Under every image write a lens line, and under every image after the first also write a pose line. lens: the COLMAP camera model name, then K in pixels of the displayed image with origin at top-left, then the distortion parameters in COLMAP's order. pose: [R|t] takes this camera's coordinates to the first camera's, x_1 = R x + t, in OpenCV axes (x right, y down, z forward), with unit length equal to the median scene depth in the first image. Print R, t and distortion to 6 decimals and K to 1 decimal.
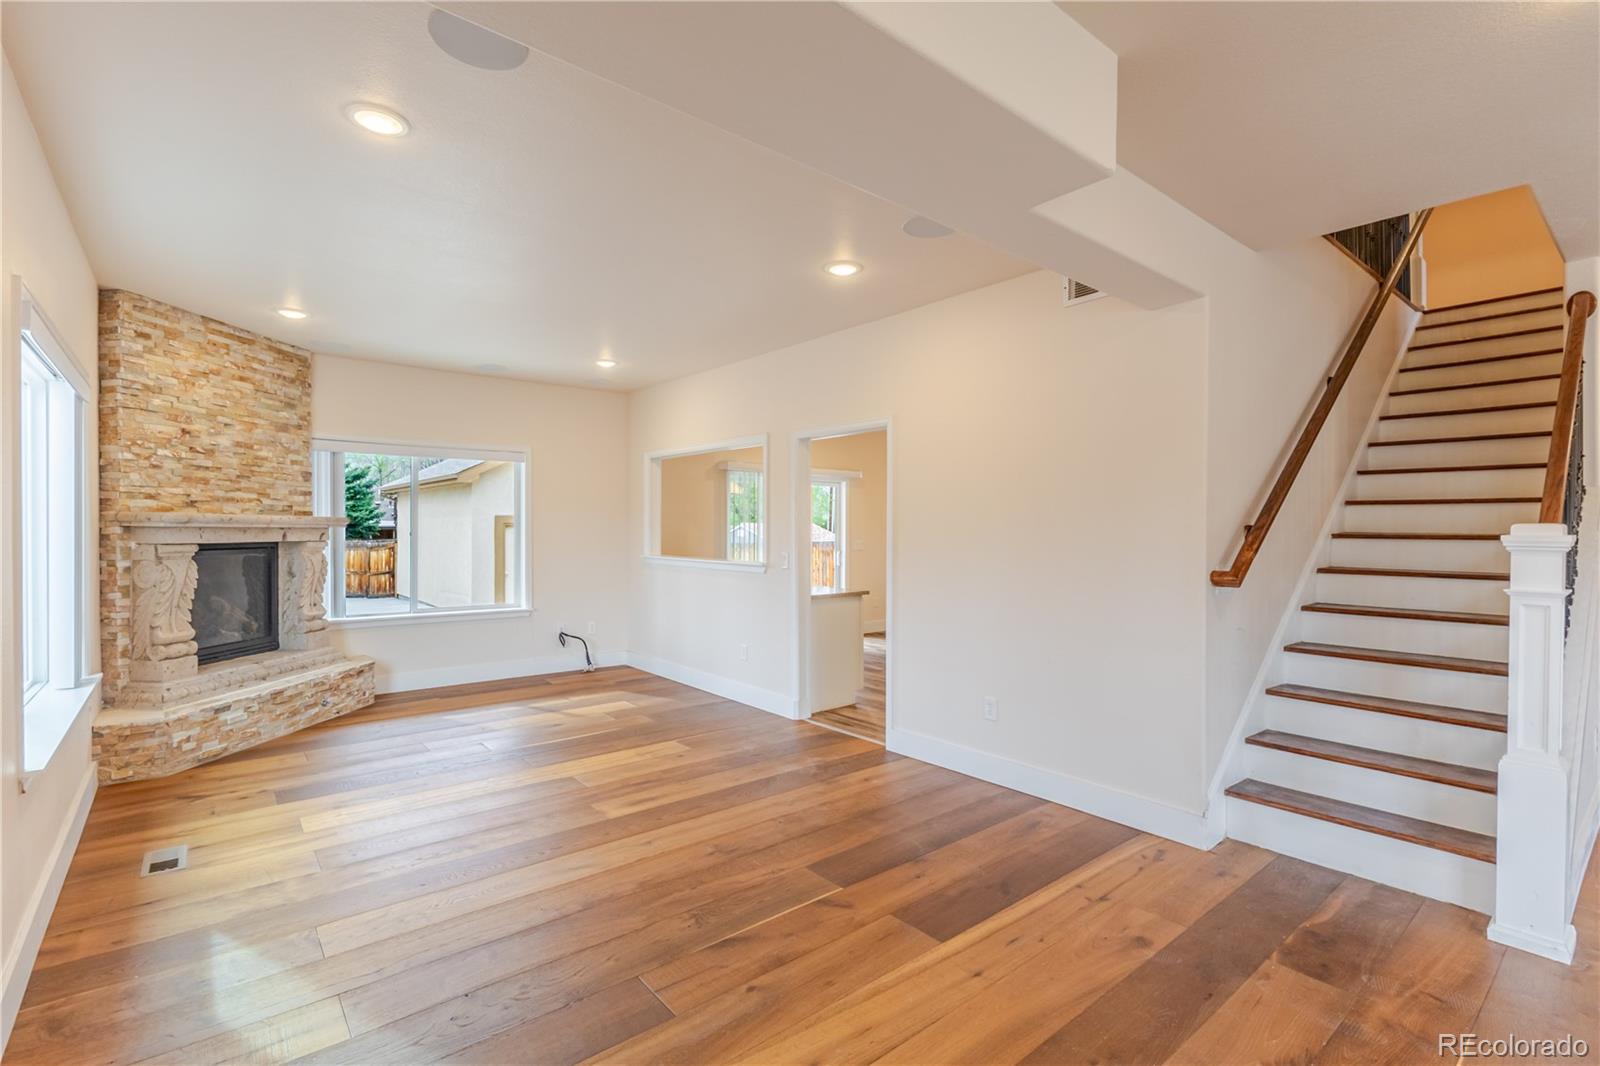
lens RADIAL K [[731.5, 0, 798.4], [0, 731.5, 532.5], [0, 0, 1]] dist [-0.003059, 0.002628]
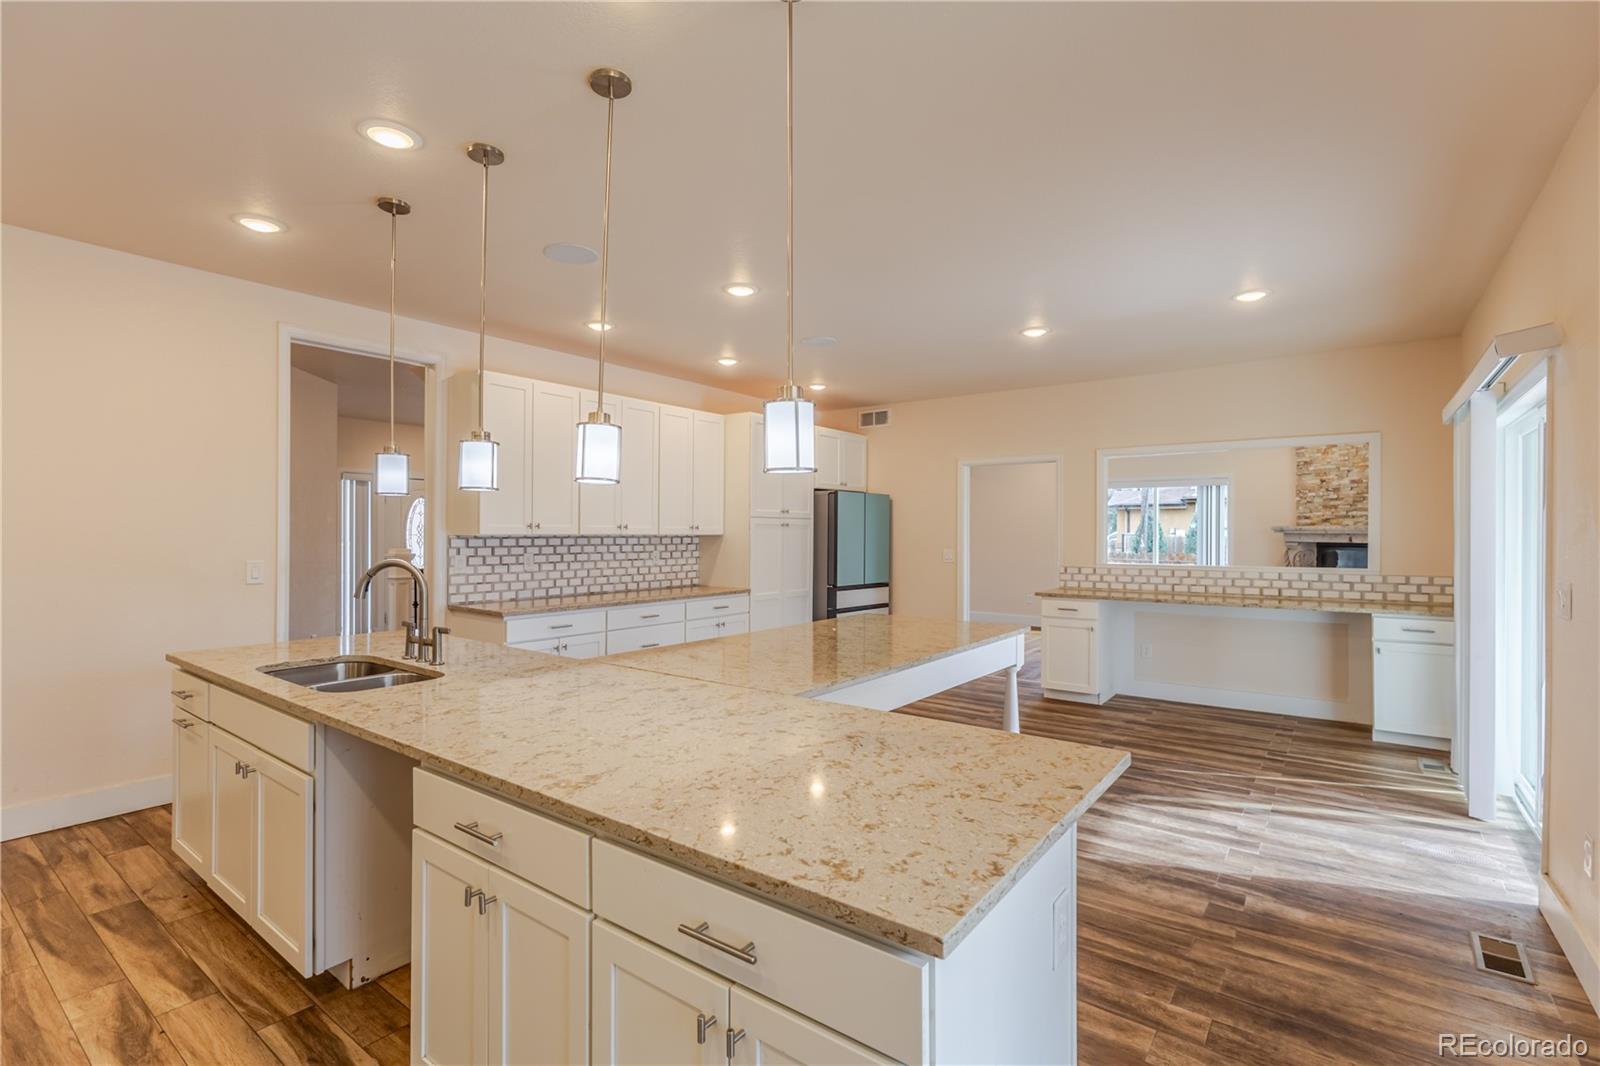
lens RADIAL K [[731.5, 0, 798.3], [0, 731.5, 529.5], [0, 0, 1]] dist [-0.003059, 0.002628]
pose [[-0.973337, -0.005533, -0.229313, 0.794989], [-0.006000, 0.999981, 0.001337, -0.011014], [0.229302, 0.002677, -0.973352, 2.320349]]
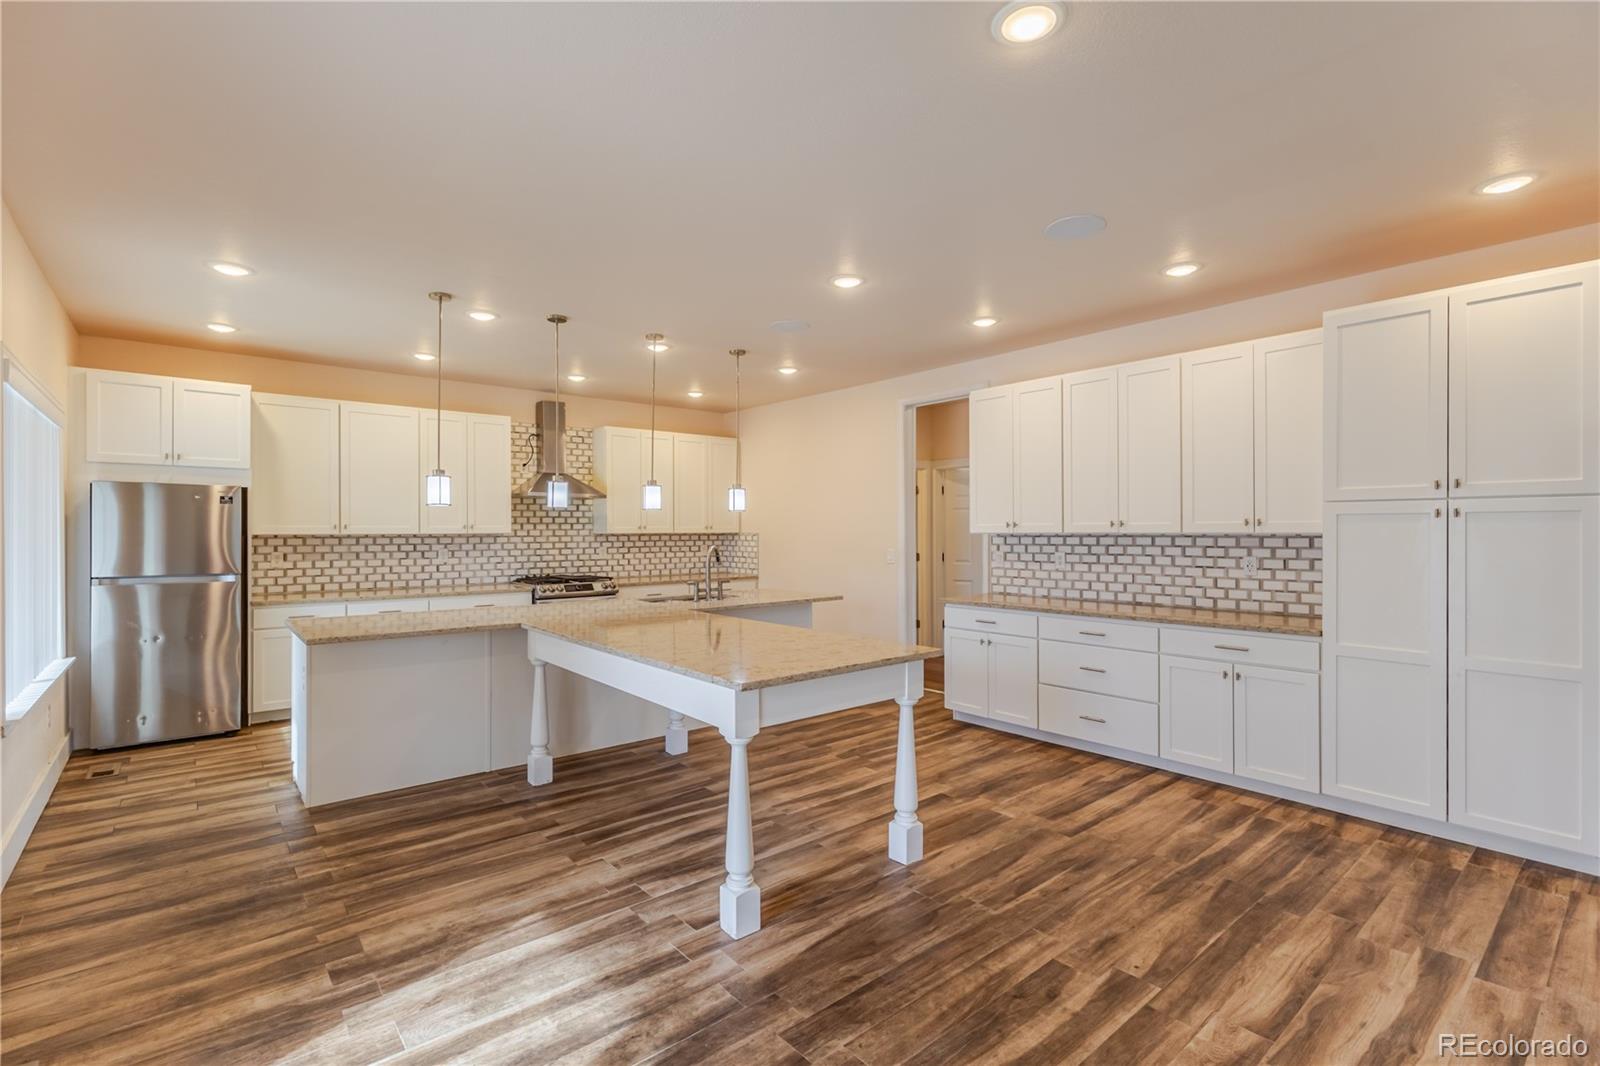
lens RADIAL K [[731.5, 0, 802.6], [0, 731.5, 533.5], [0, 0, 1]] dist [-0.003059, 0.002628]
pose [[-0.008701, -0.003861, 0.999955, -0.133228], [0.009026, 0.999952, 0.003939, -0.006676], [-0.999921, 0.009059, -0.008666, 1.555995]]
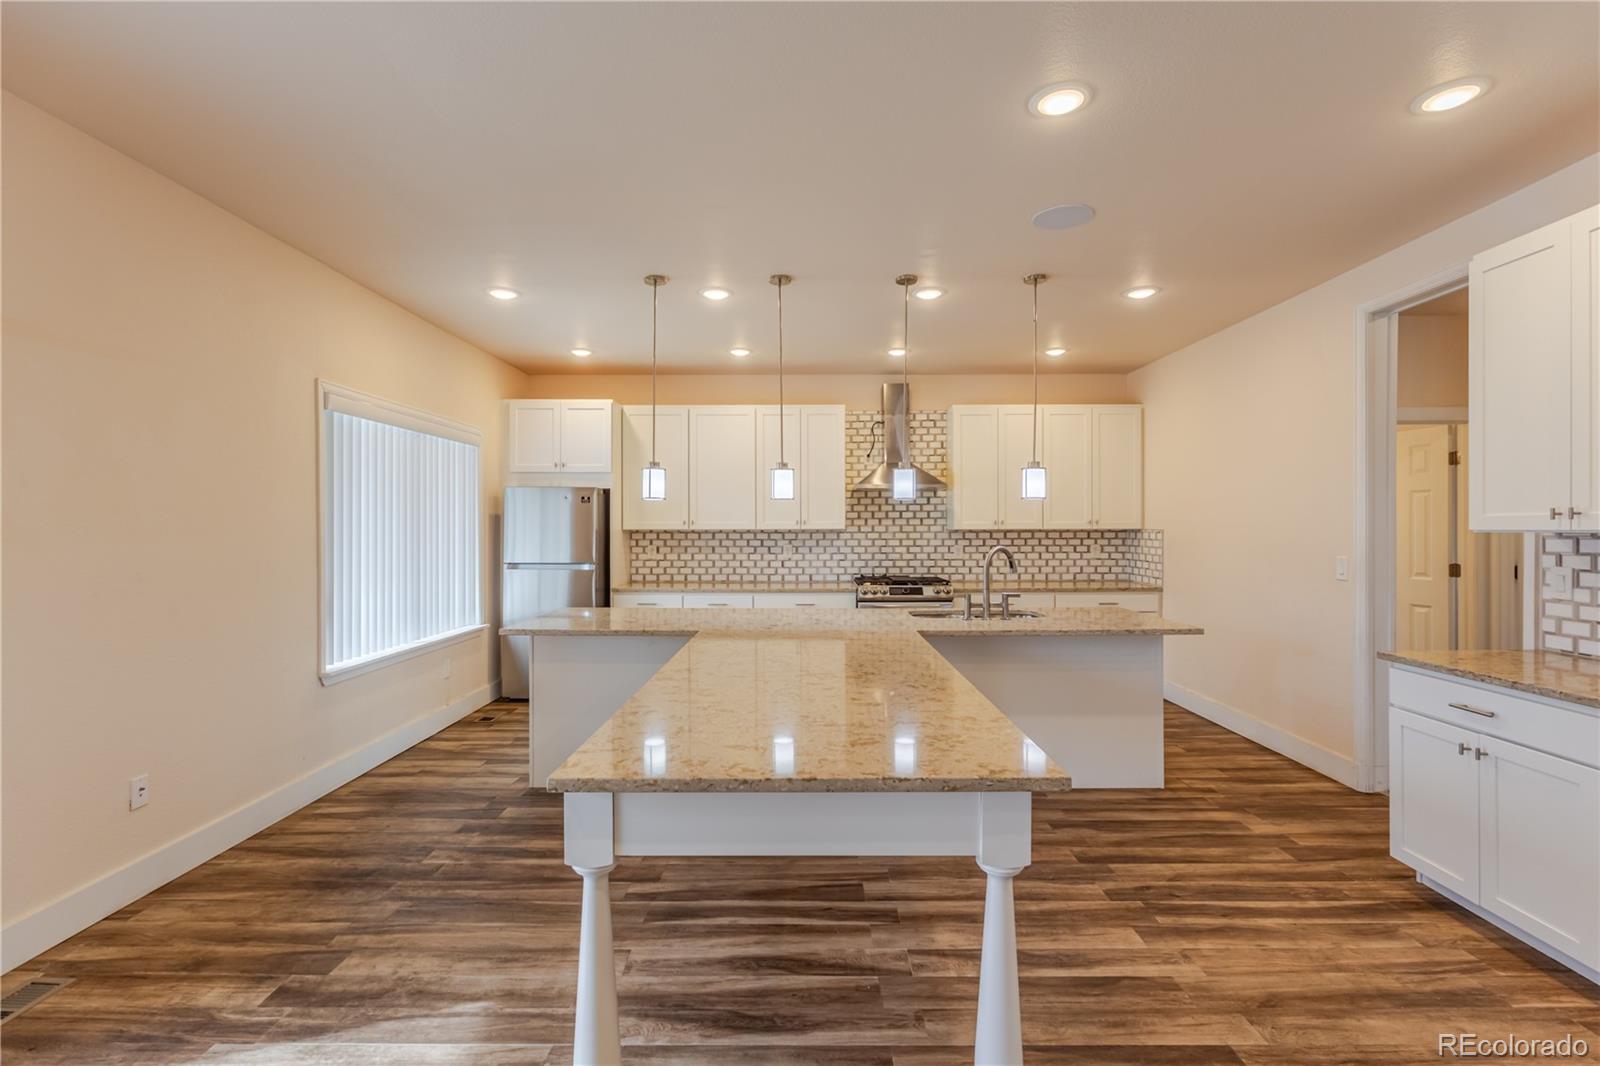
lens RADIAL K [[731.5, 0, 800.1], [0, 731.5, 532.1], [0, 0, 1]] dist [-0.003059, 0.002628]
pose [[0.642434, -0.005736, 0.766320, 0.199468], [0.006927, 0.999975, 0.001677, -0.003834], [-0.766310, 0.004231, 0.642457, 1.324620]]
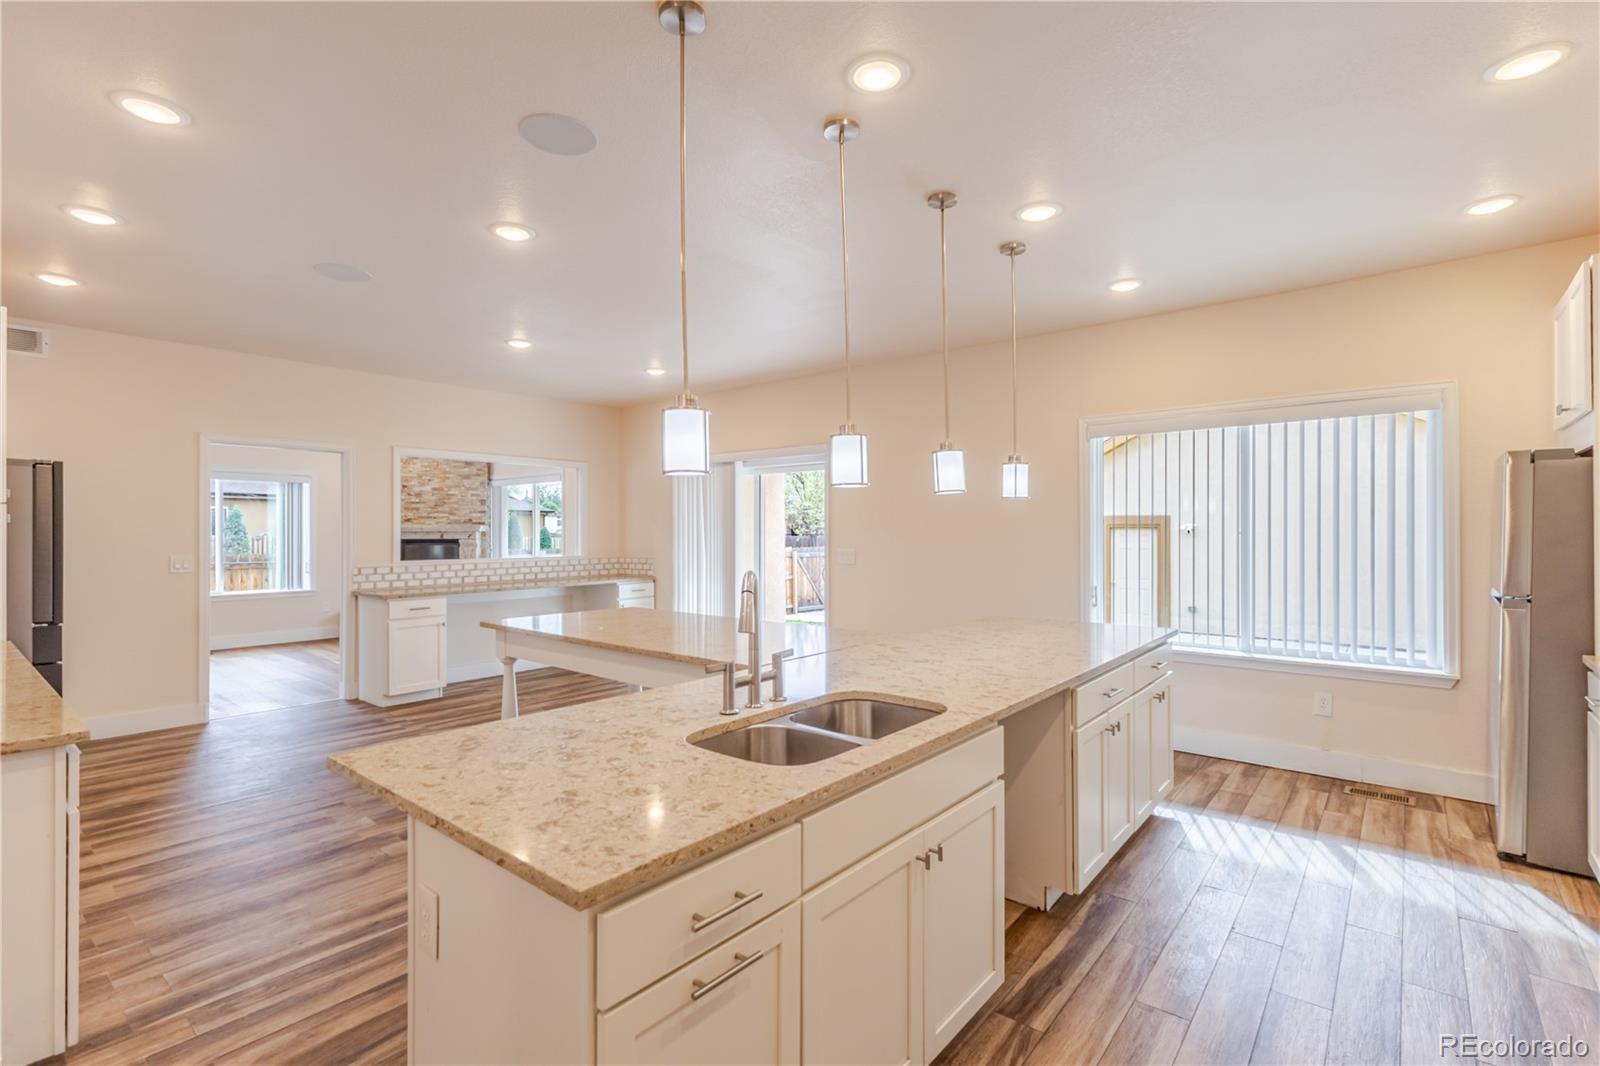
lens RADIAL K [[731.5, 0, 803.8], [0, 731.5, 530.4], [0, 0, 1]] dist [-0.003059, 0.002628]
pose [[0.189470, -0.003236, -0.981881, 1.379114], [-0.003398, 0.999986, -0.003952, -0.005175], [0.981881, 0.004085, 0.189456, 1.632743]]
